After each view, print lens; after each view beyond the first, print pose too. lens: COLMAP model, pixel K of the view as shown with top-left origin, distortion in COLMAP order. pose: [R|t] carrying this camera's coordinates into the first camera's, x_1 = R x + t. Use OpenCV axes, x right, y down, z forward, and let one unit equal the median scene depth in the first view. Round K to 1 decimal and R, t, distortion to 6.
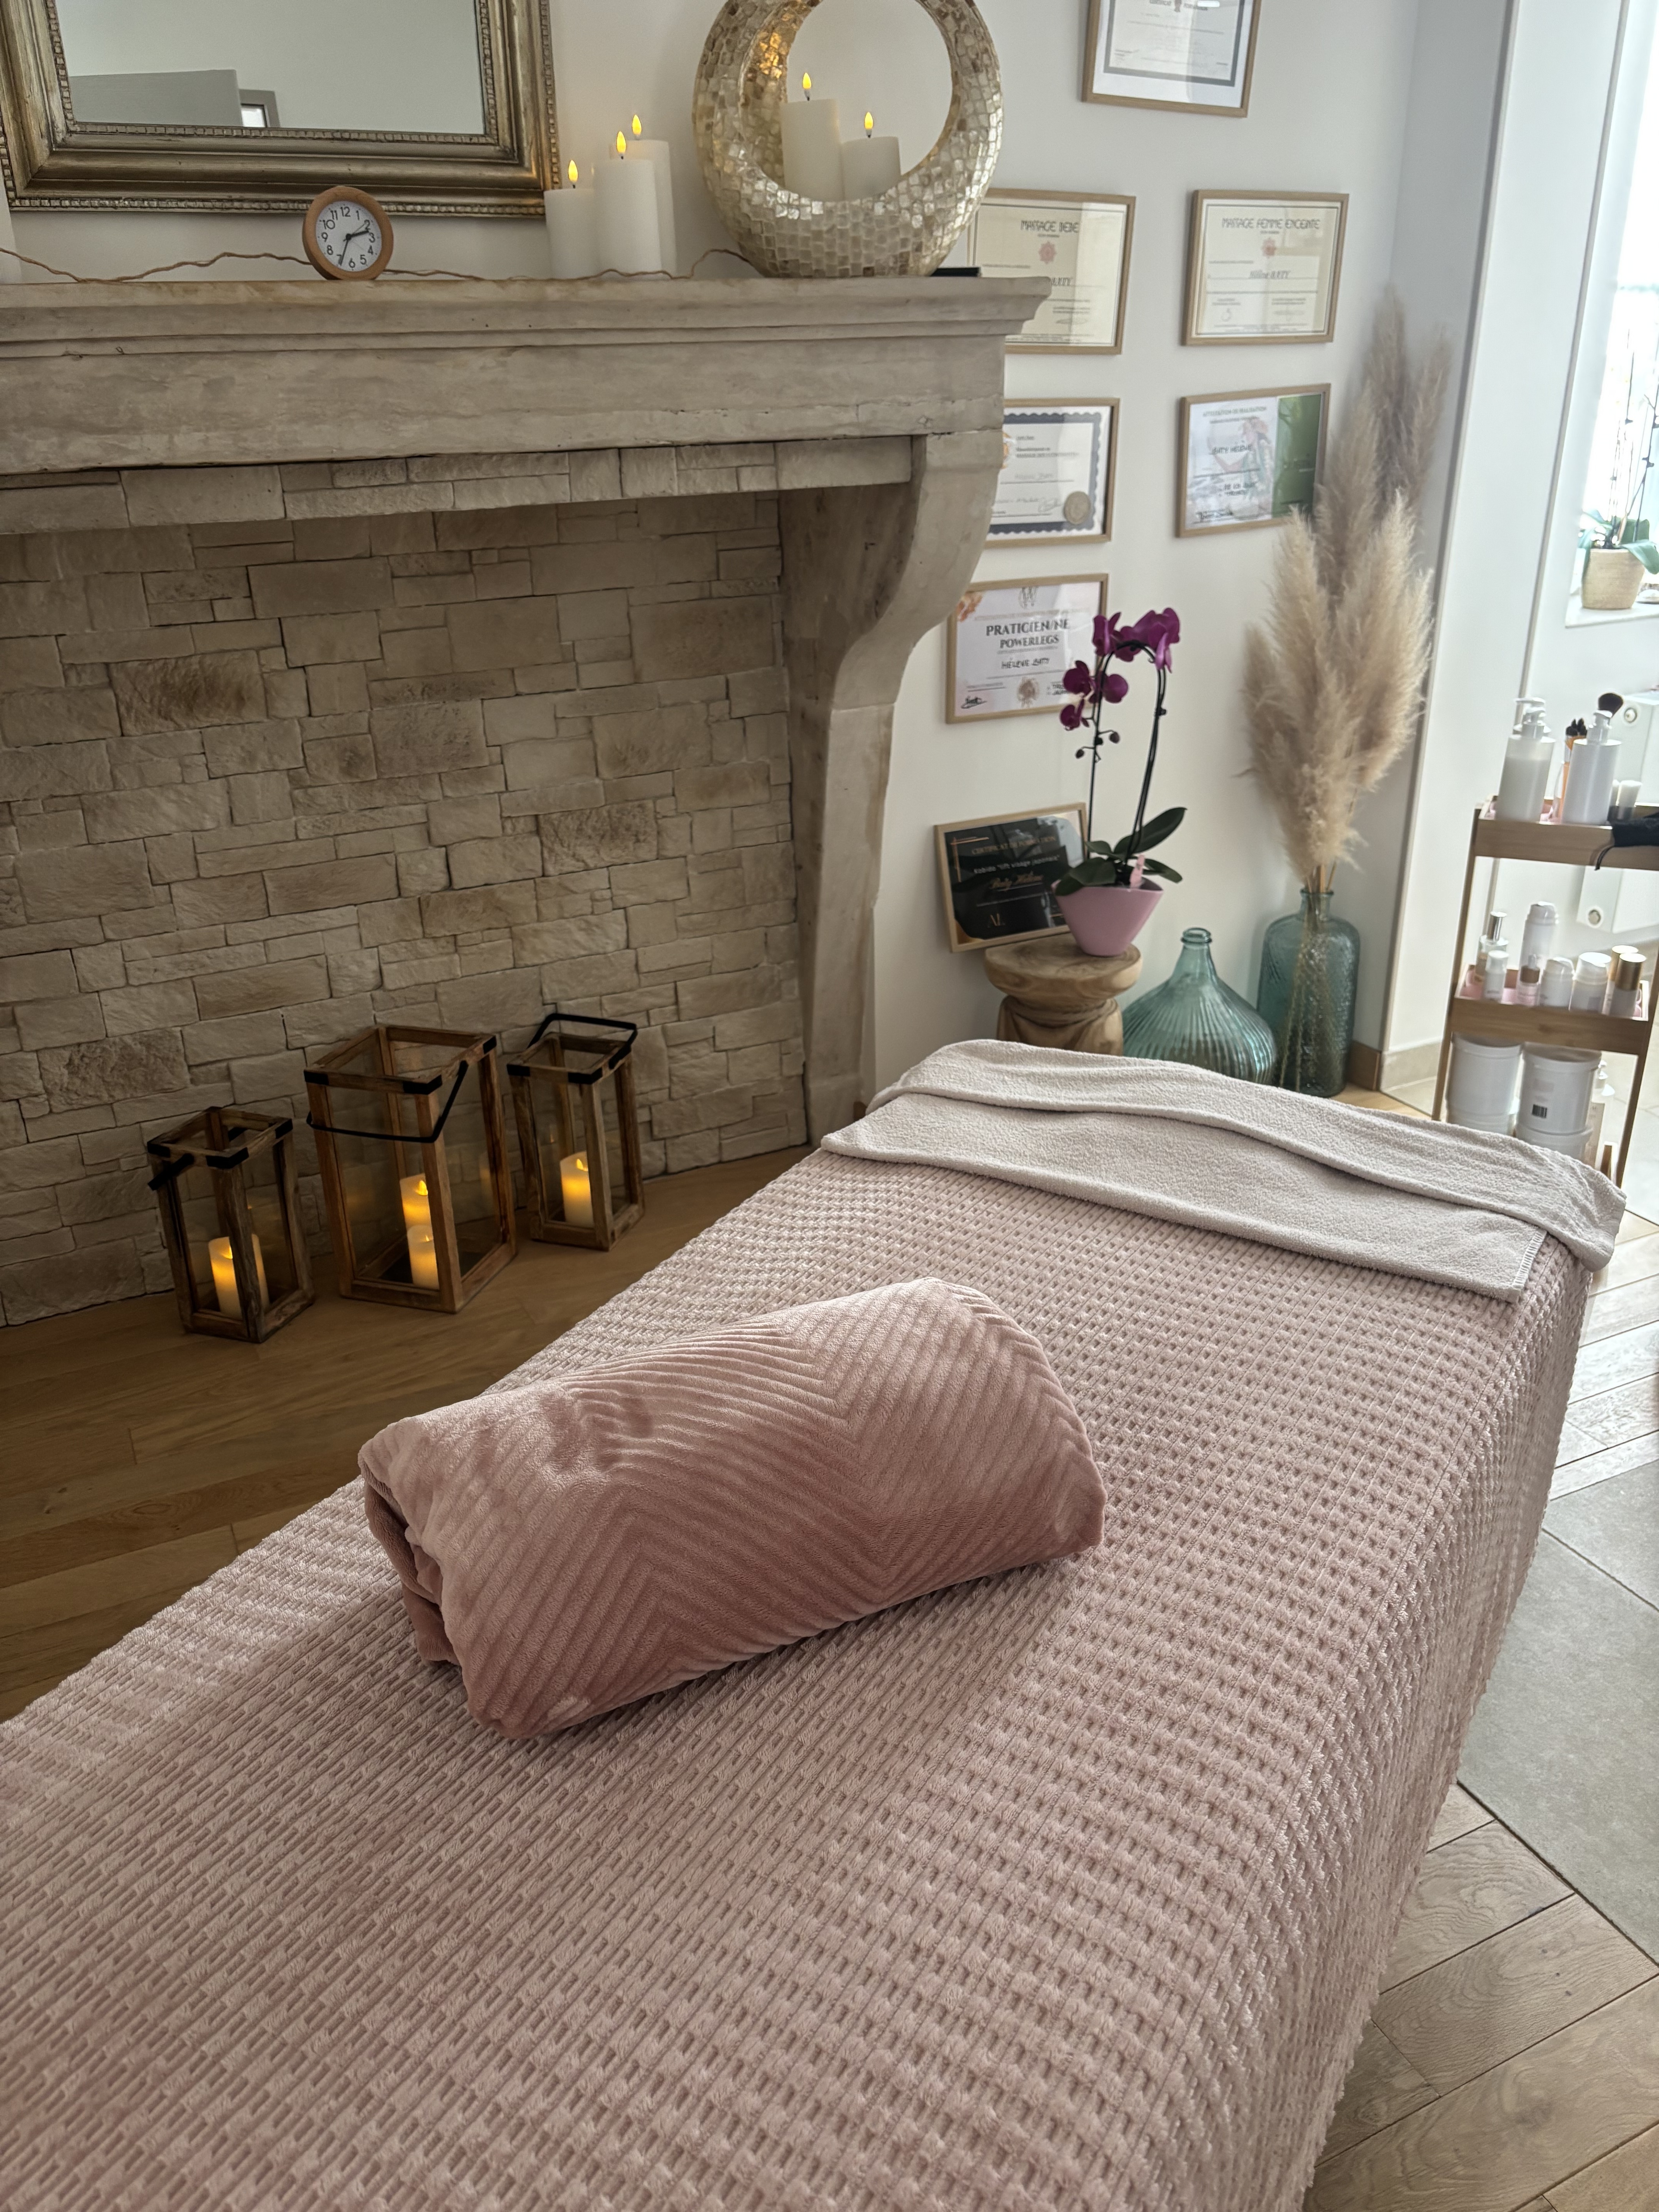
lens RADIAL K [[1670.8, 0, 829.5], [0, 1670.8, 1106.0], [0, 0, 1]] dist [0.067582, -0.103743]
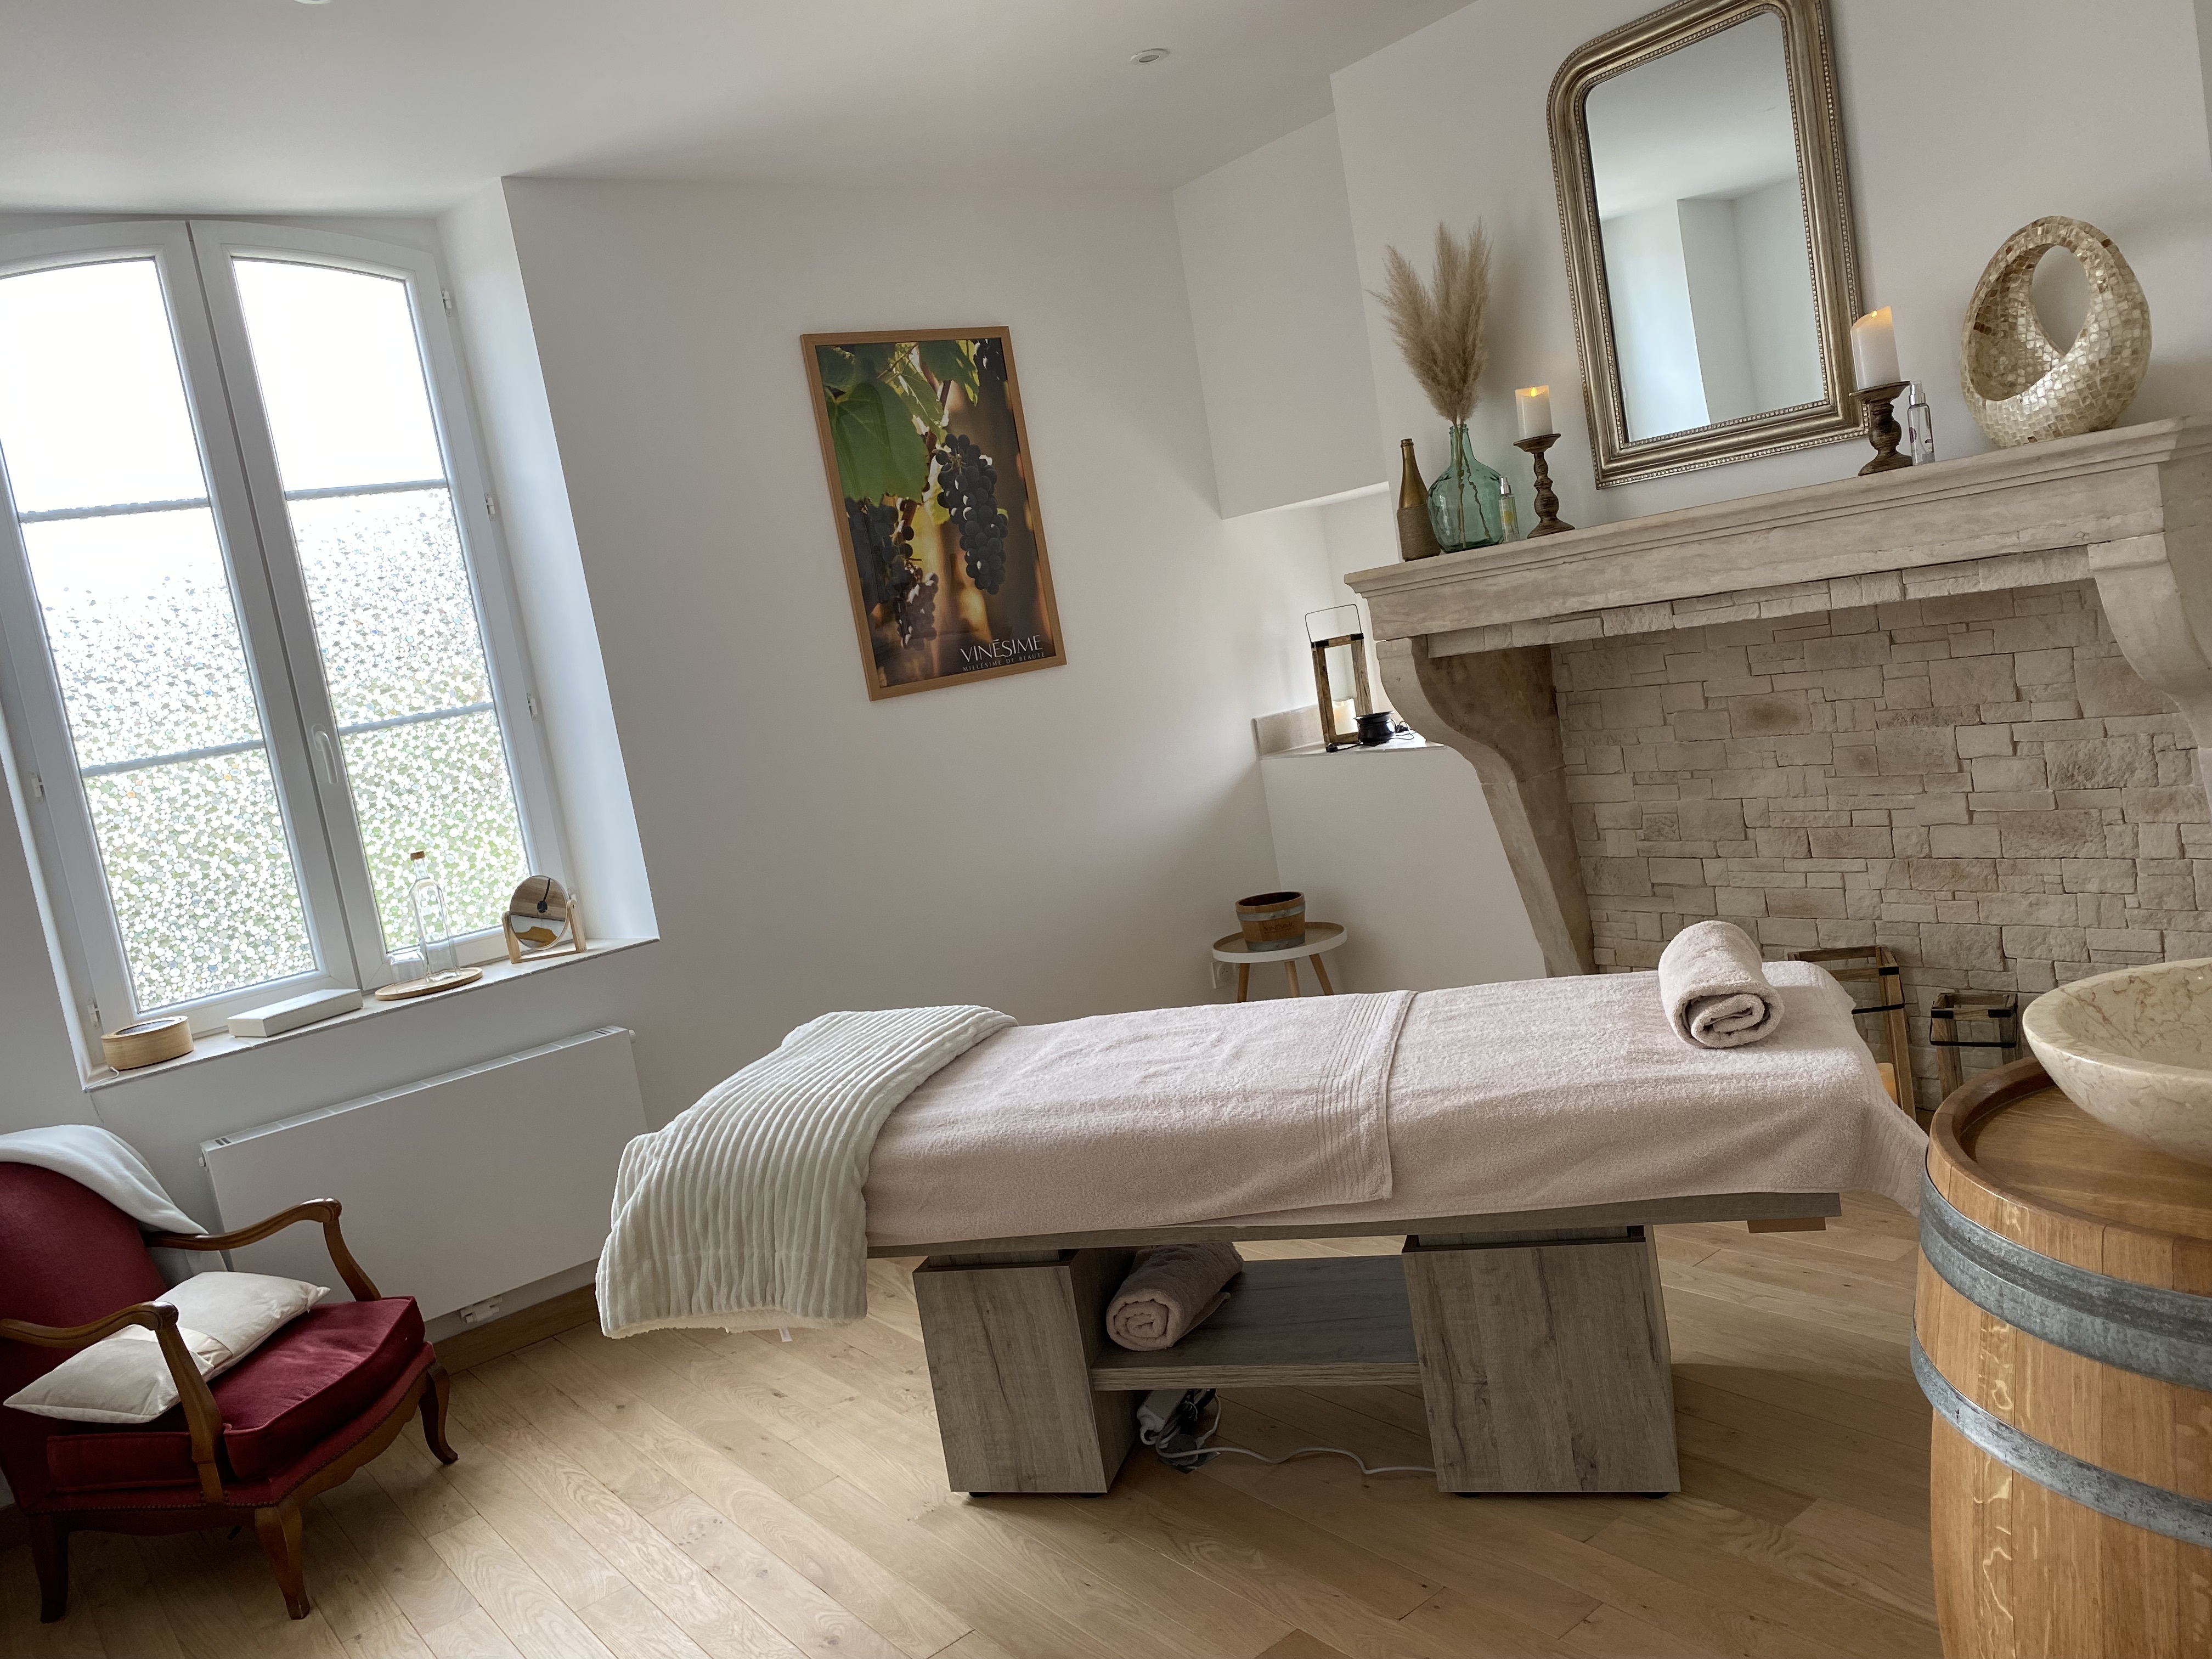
lens RADIAL K [[1742.7, 0, 1106.0], [0, 1742.7, 829.5], [0, 0, 1]] dist [0.107283, -0.151318]
pose [[0.206409, 0.107104, -0.972586, 1.096253], [-0.235807, 0.970139, 0.056790, -0.078213], [0.949627, 0.217620, 0.225501, 0.028444]]
